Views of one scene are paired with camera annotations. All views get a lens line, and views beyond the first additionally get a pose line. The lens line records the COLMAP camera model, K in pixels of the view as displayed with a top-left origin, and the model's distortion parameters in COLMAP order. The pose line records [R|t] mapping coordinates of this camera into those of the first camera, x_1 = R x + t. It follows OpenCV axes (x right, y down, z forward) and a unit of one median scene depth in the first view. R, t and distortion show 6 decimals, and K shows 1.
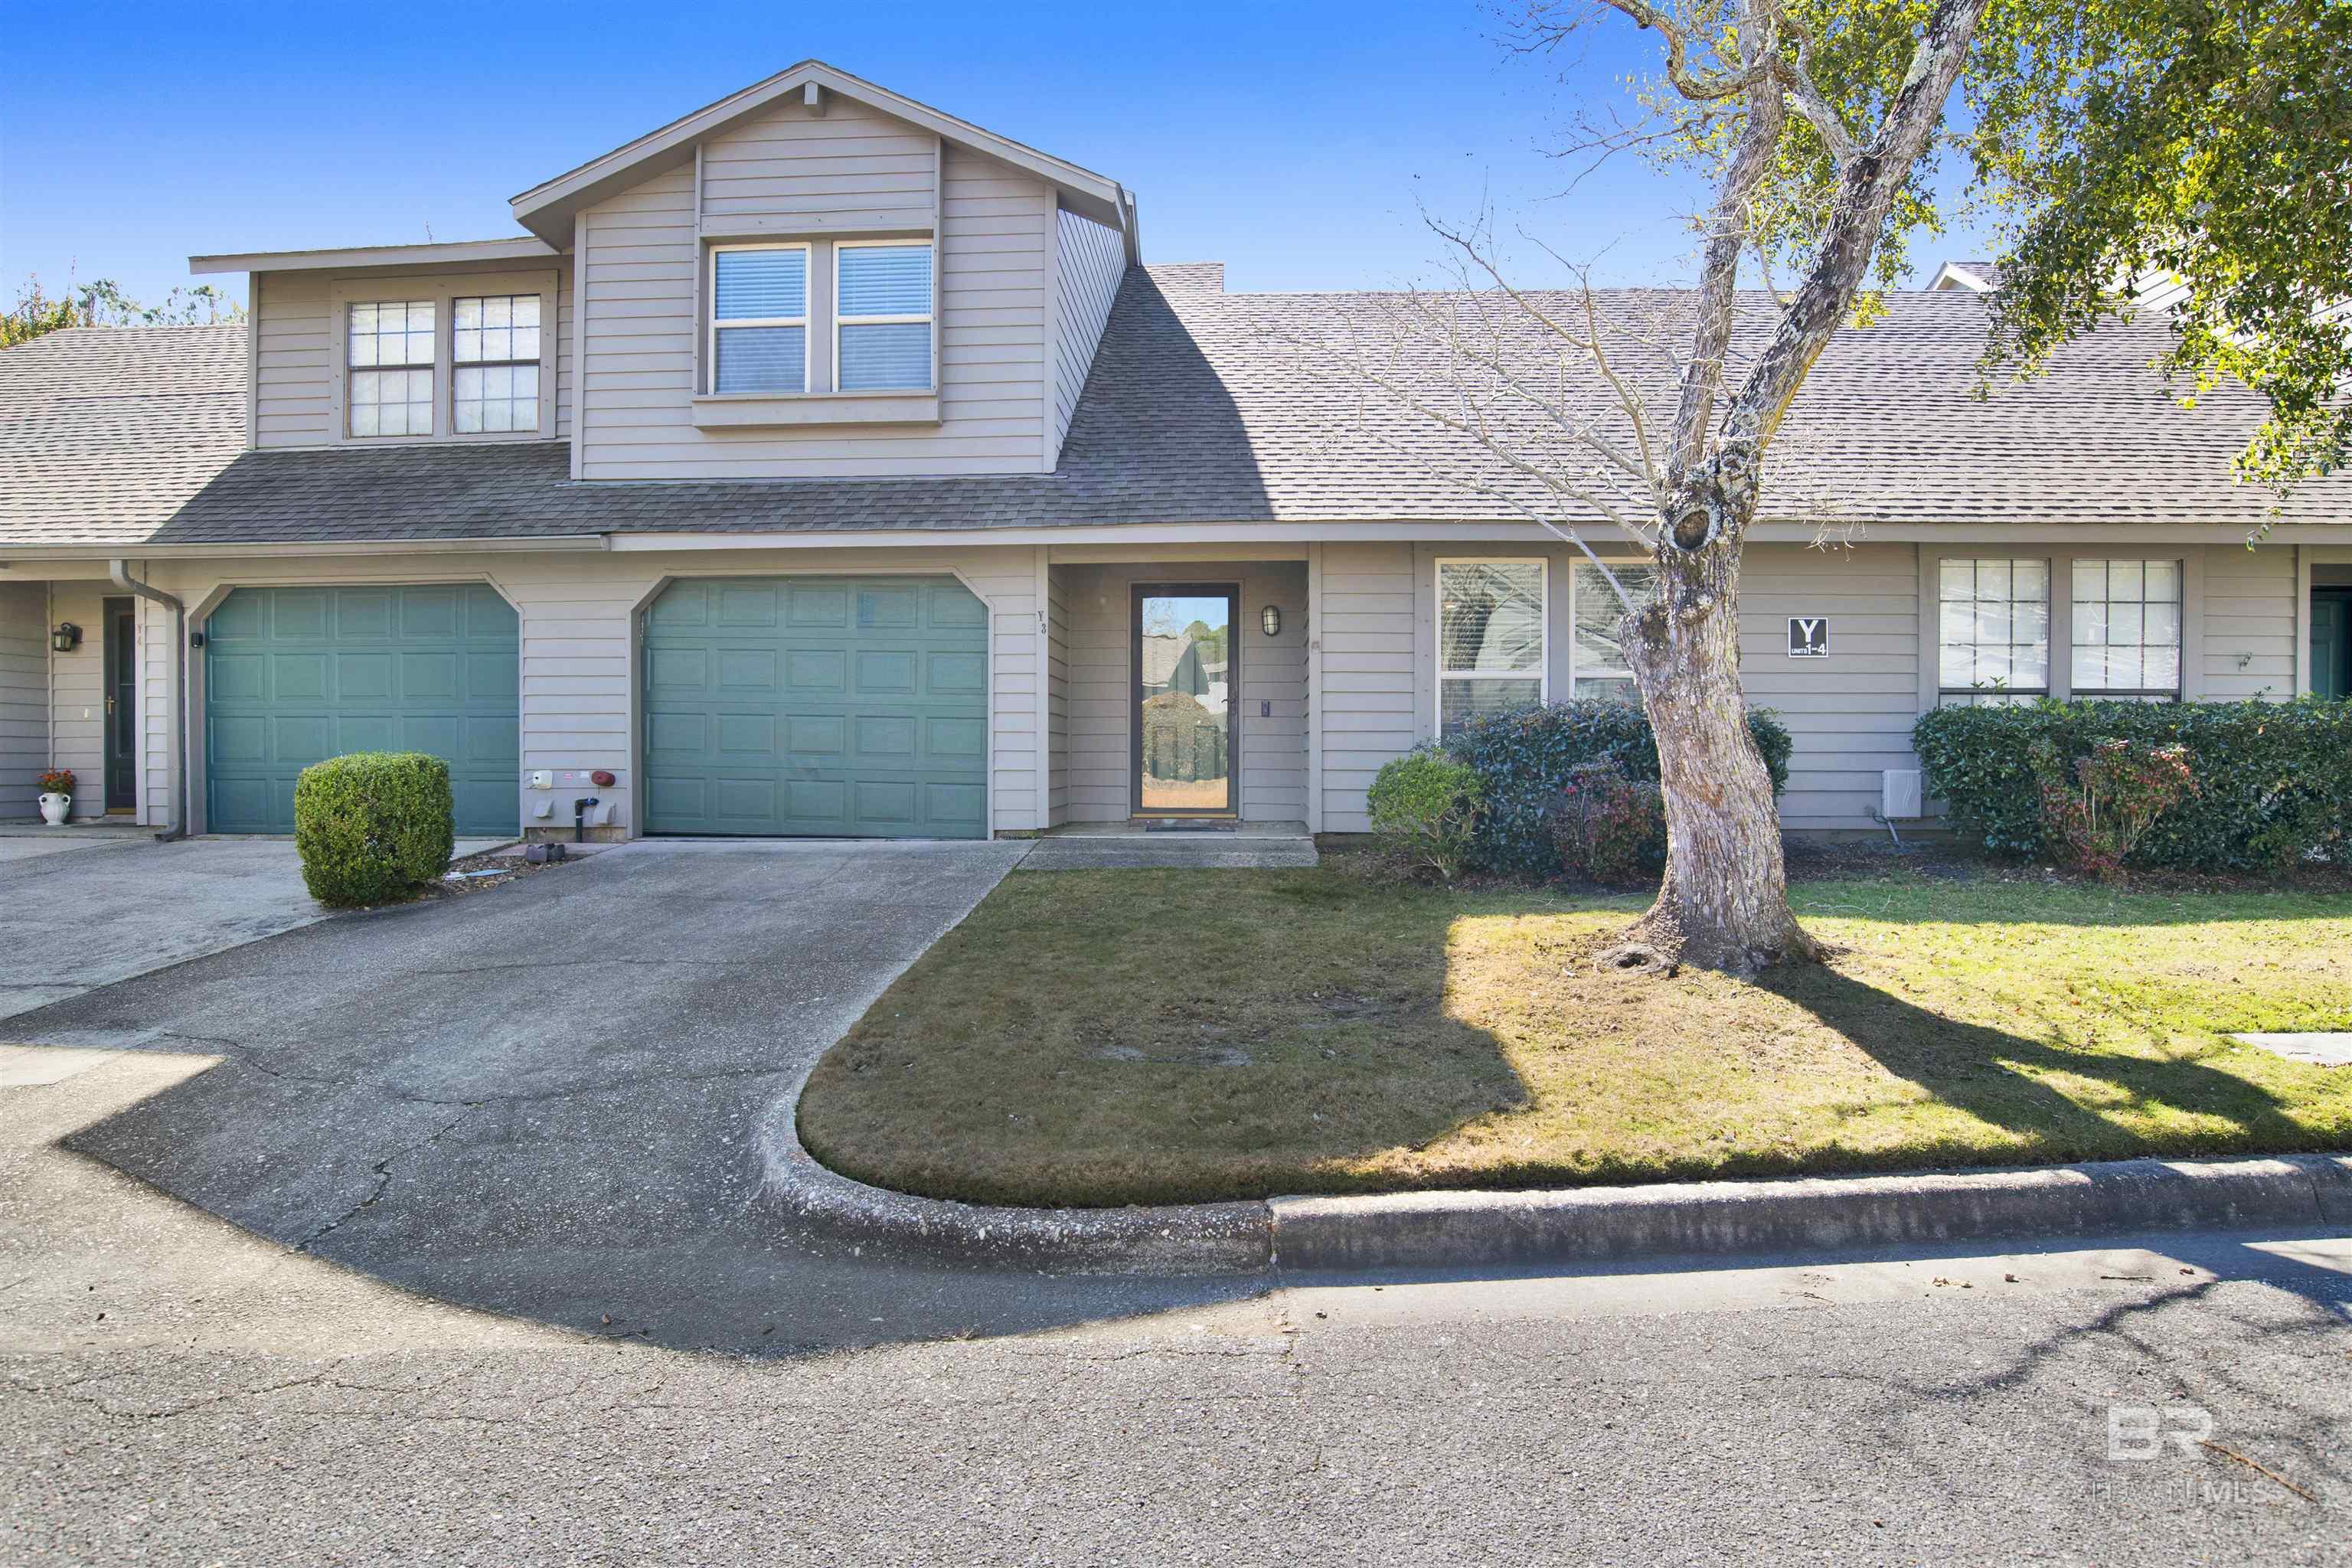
lens RADIAL K [[1240.3, 0, 1184.8], [0, 1240.3, 783.8], [0, 0, 1]] dist [-0.073684, 0.025263]
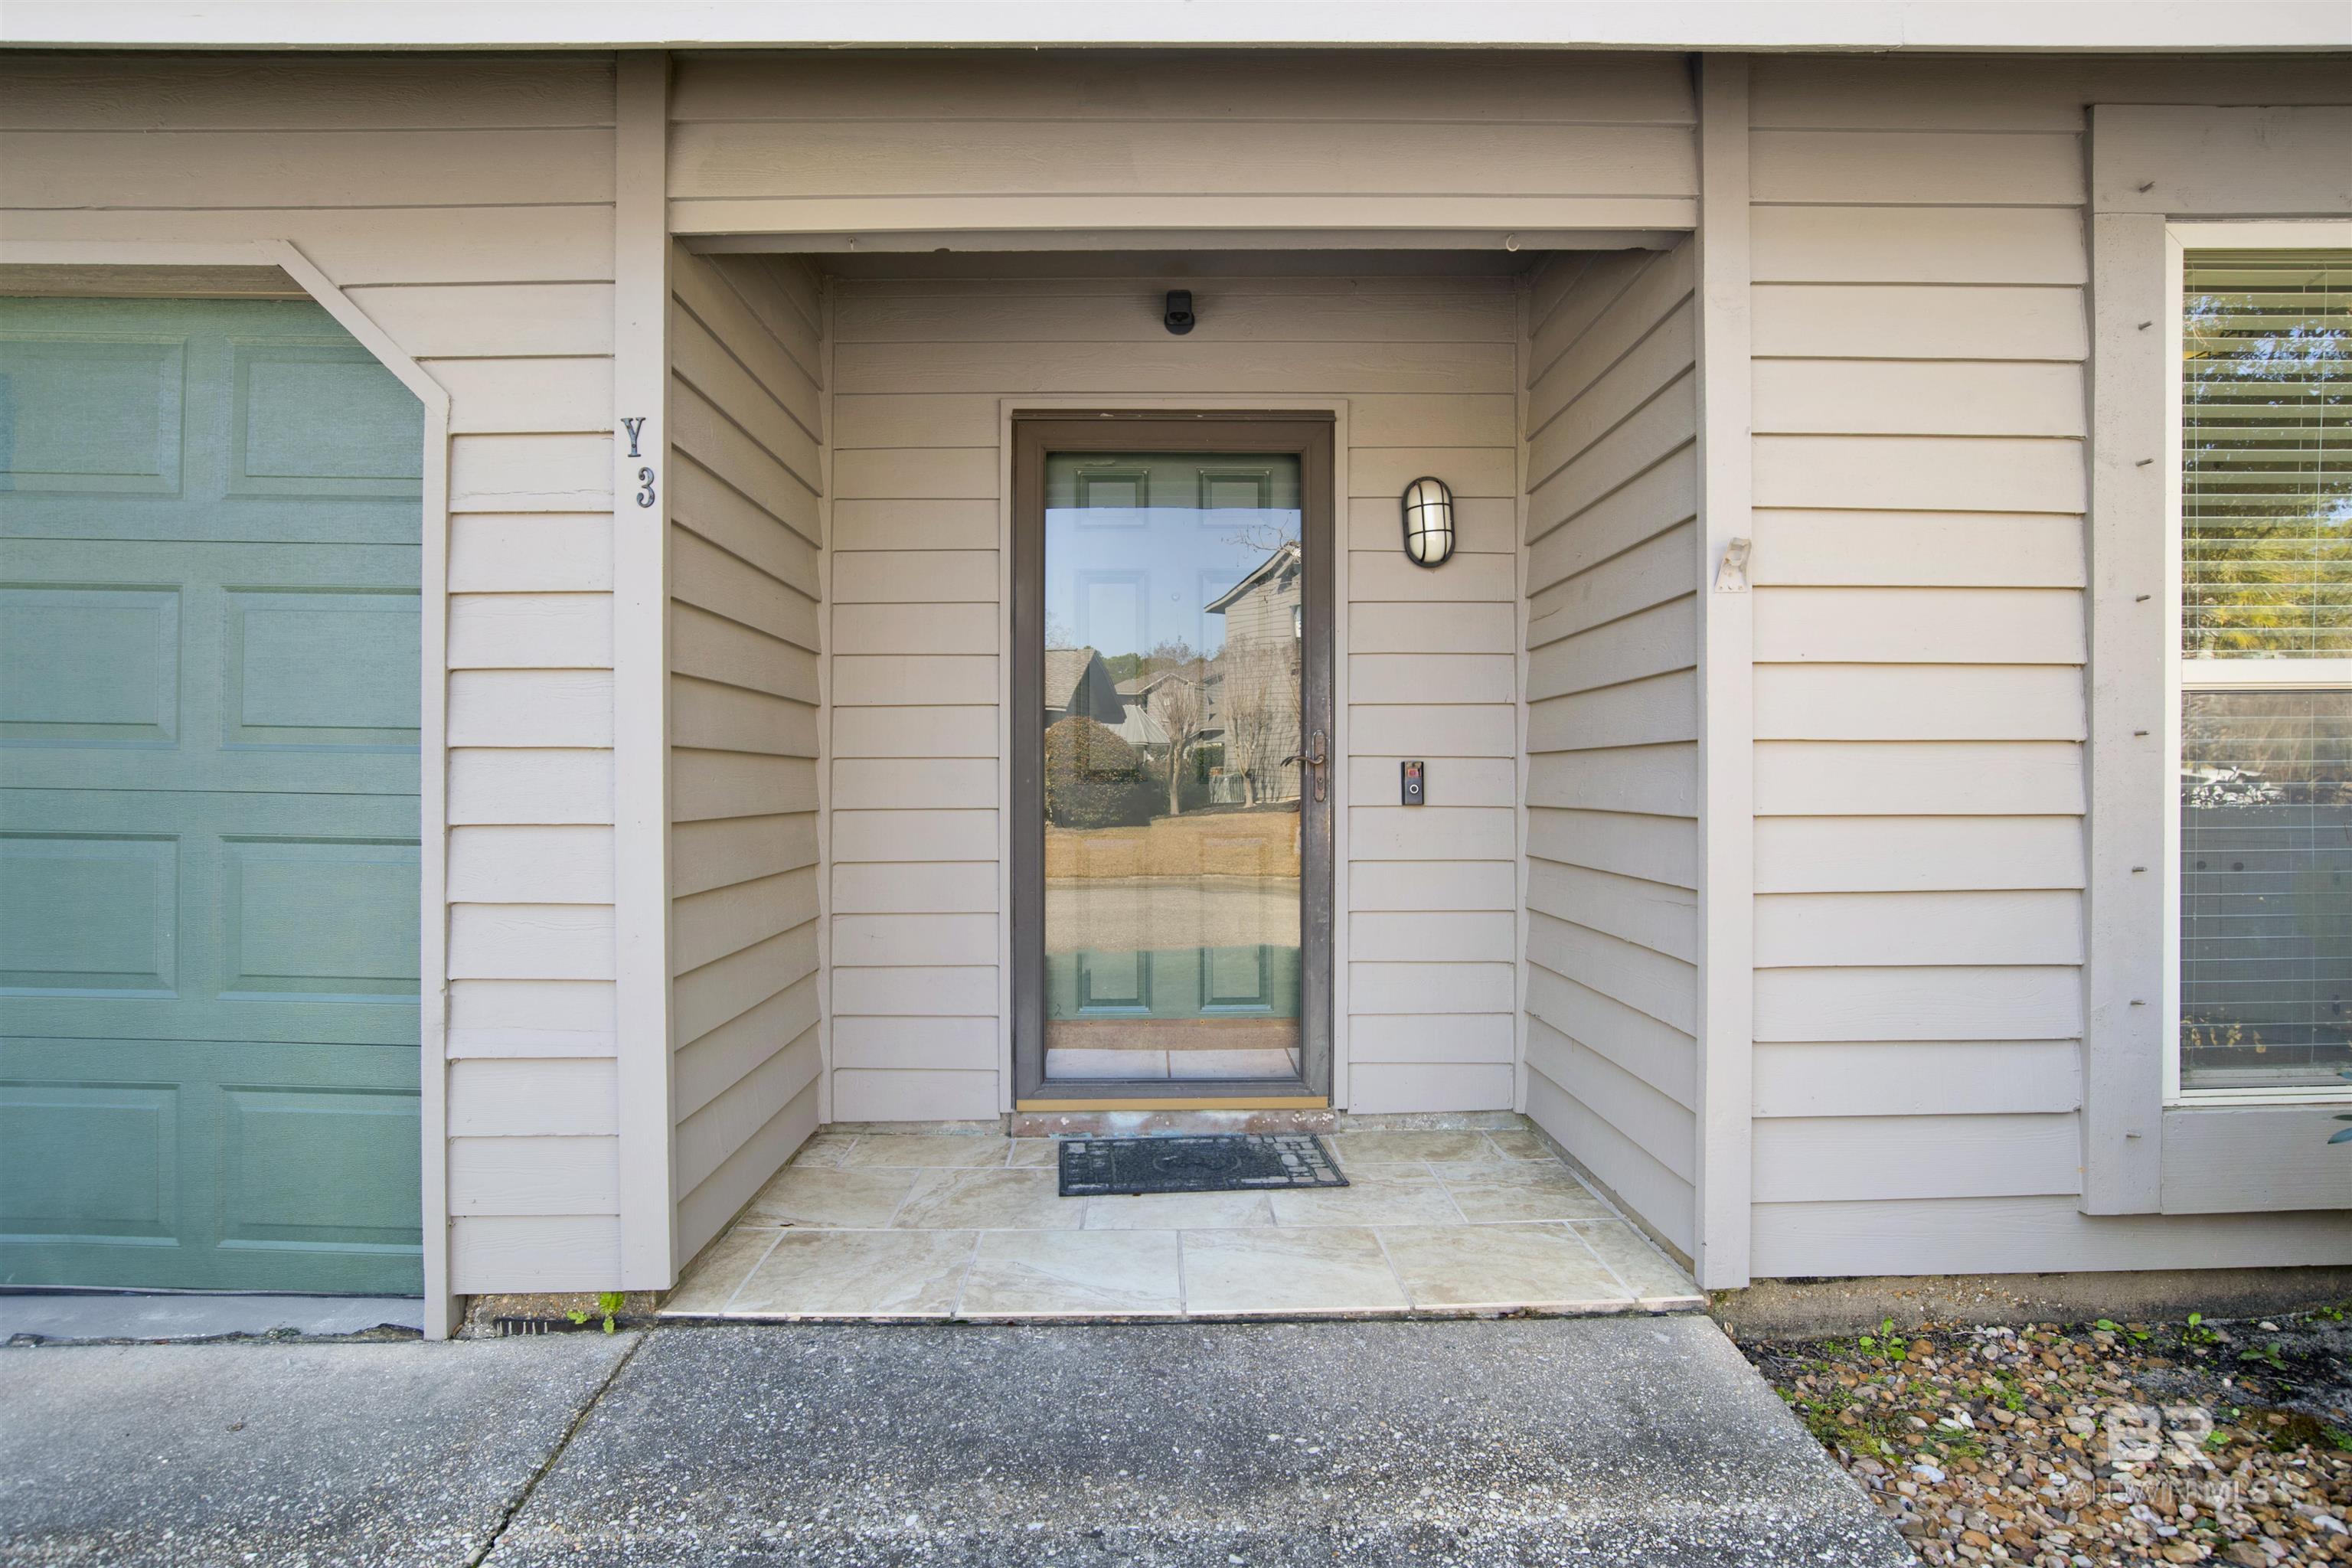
lens RADIAL K [[1300.0, 0, 1168.6], [0, 1300.0, 797.4], [0, 0, 1]] dist [-0.003905, -0.001053]
pose [[0.997859, -0.005033, 0.065215, -0.025872], [0.005821, 0.999912, -0.011902, -0.058061], [-0.065149, 0.012256, 0.997800, 0.716689]]
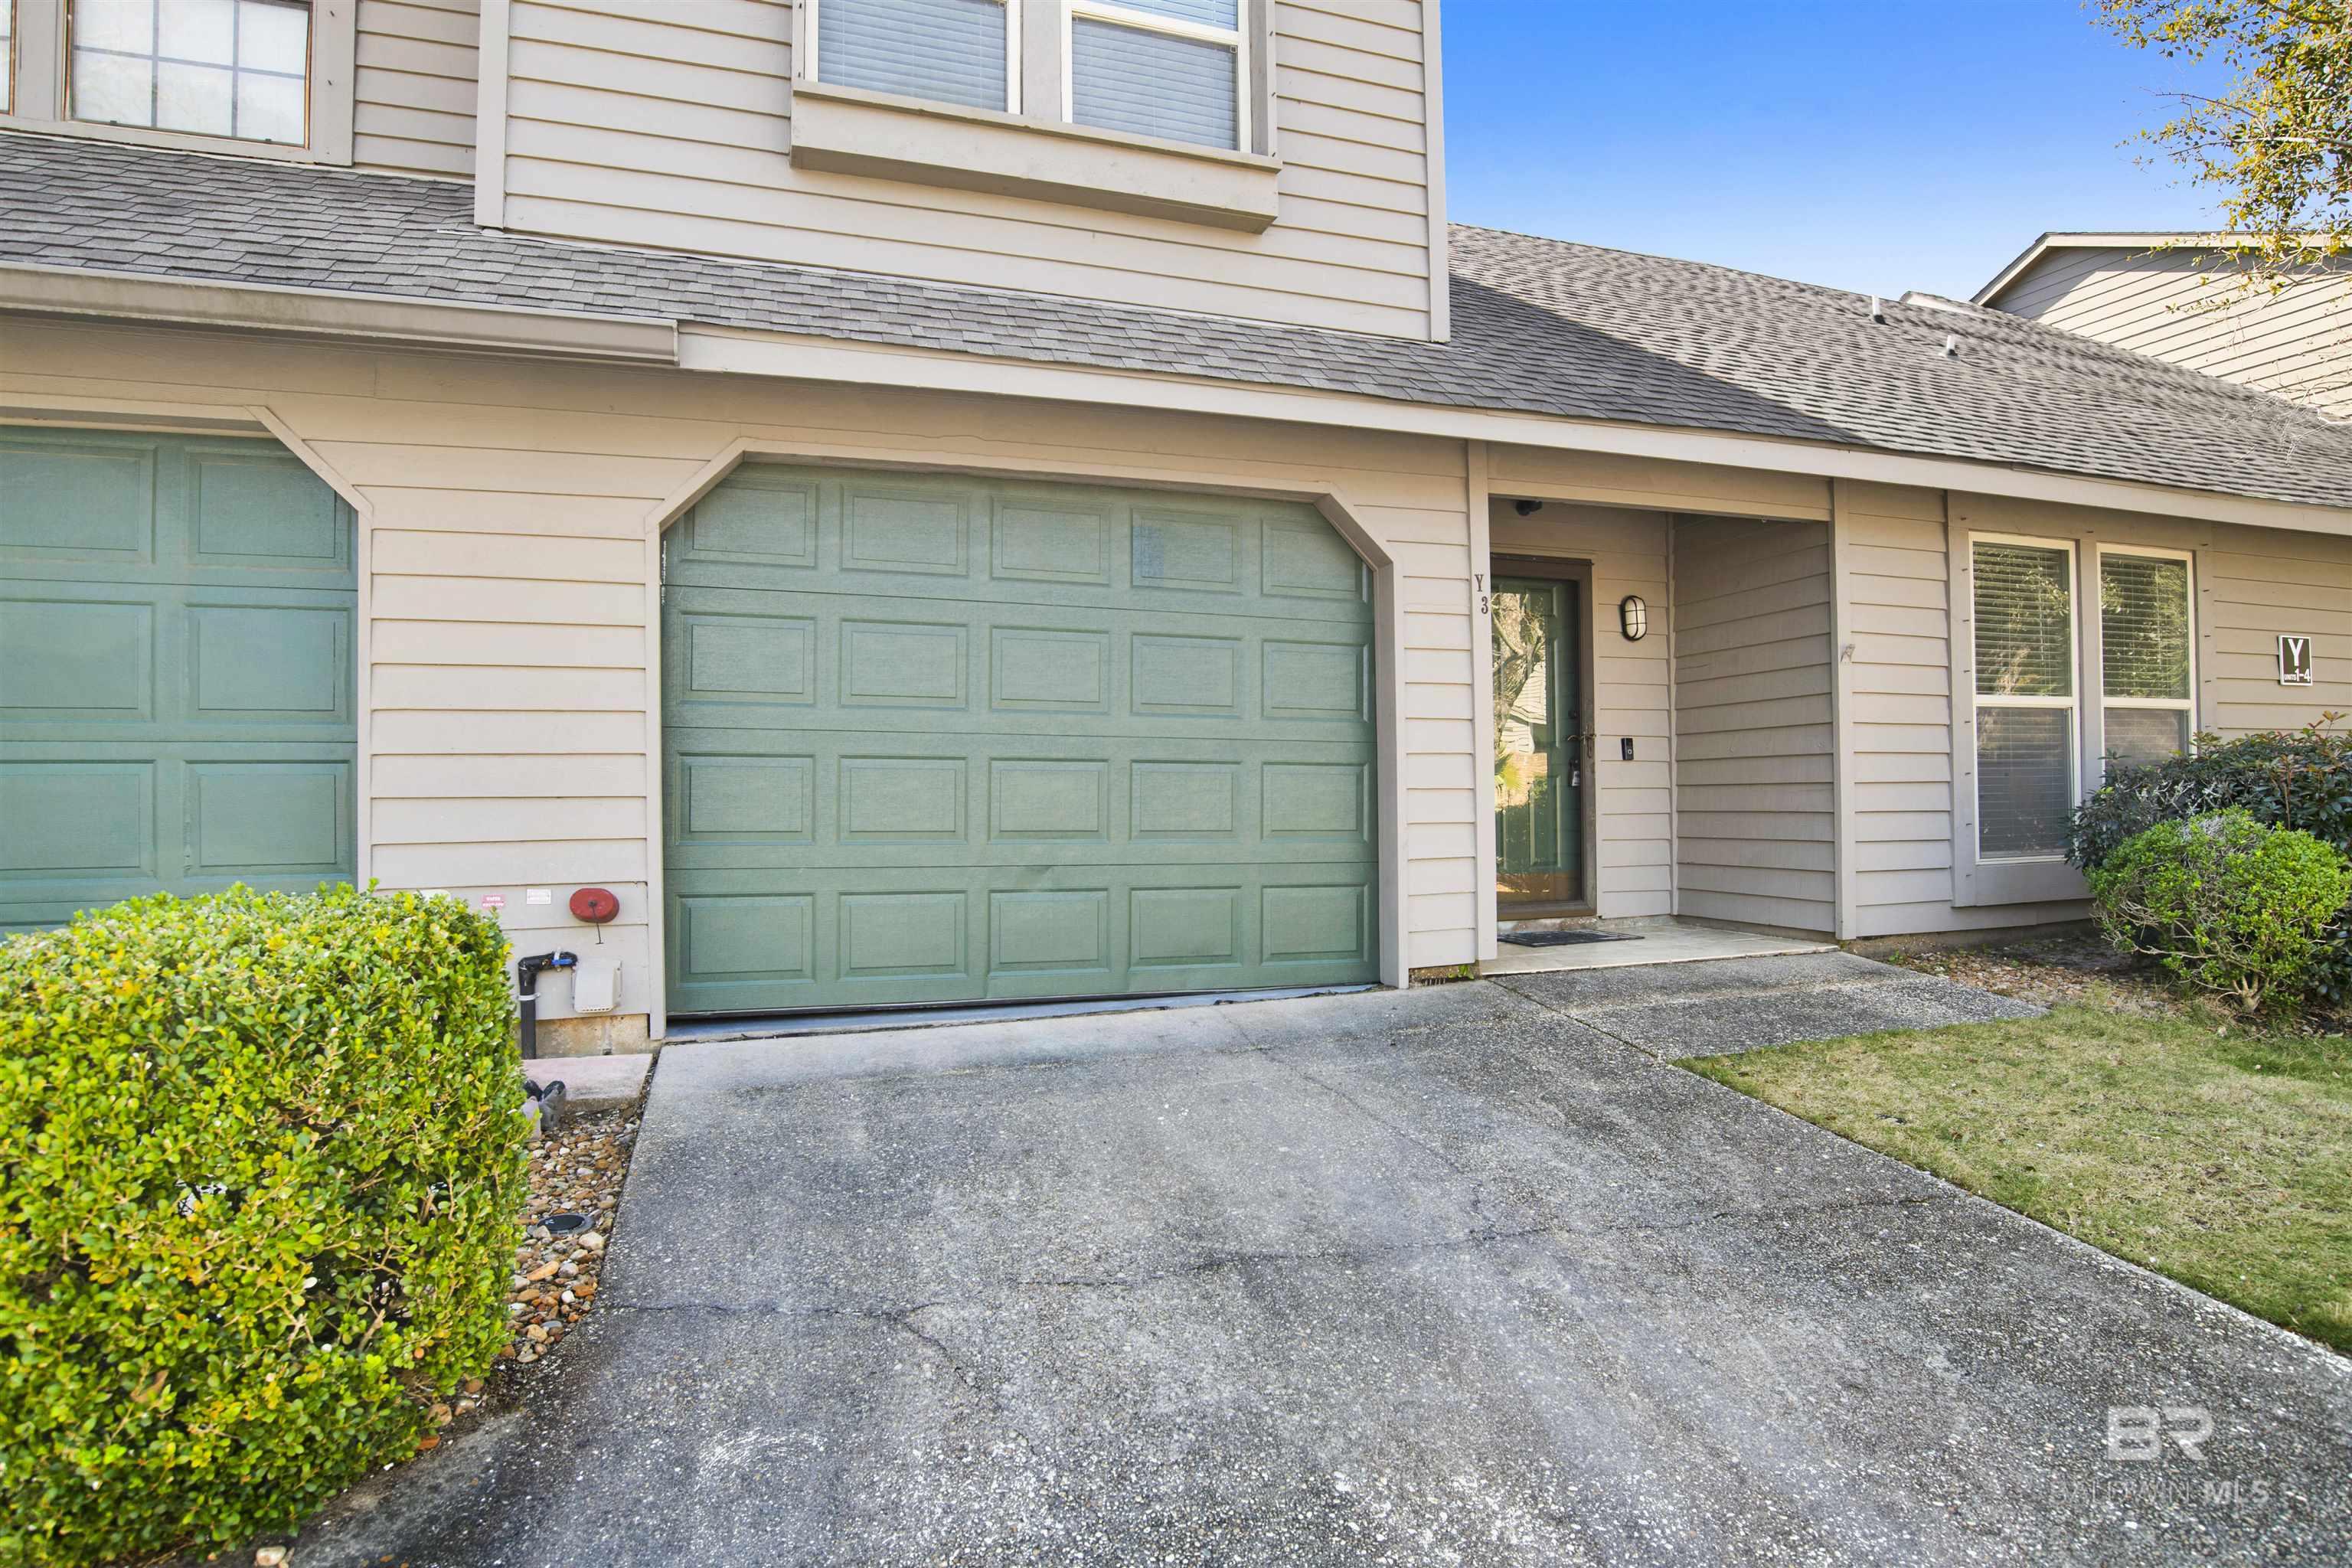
lens RADIAL K [[1240.3, 0, 1184.8], [0, 1240.3, 783.8], [0, 0, 1]] dist [-0.073684, 0.025263]
pose [[0.931633, -0.008604, 0.363300, -0.434293], [0.020890, 0.999335, -0.029901, -0.029627], [-0.362801, 0.035446, 0.931192, 0.518270]]
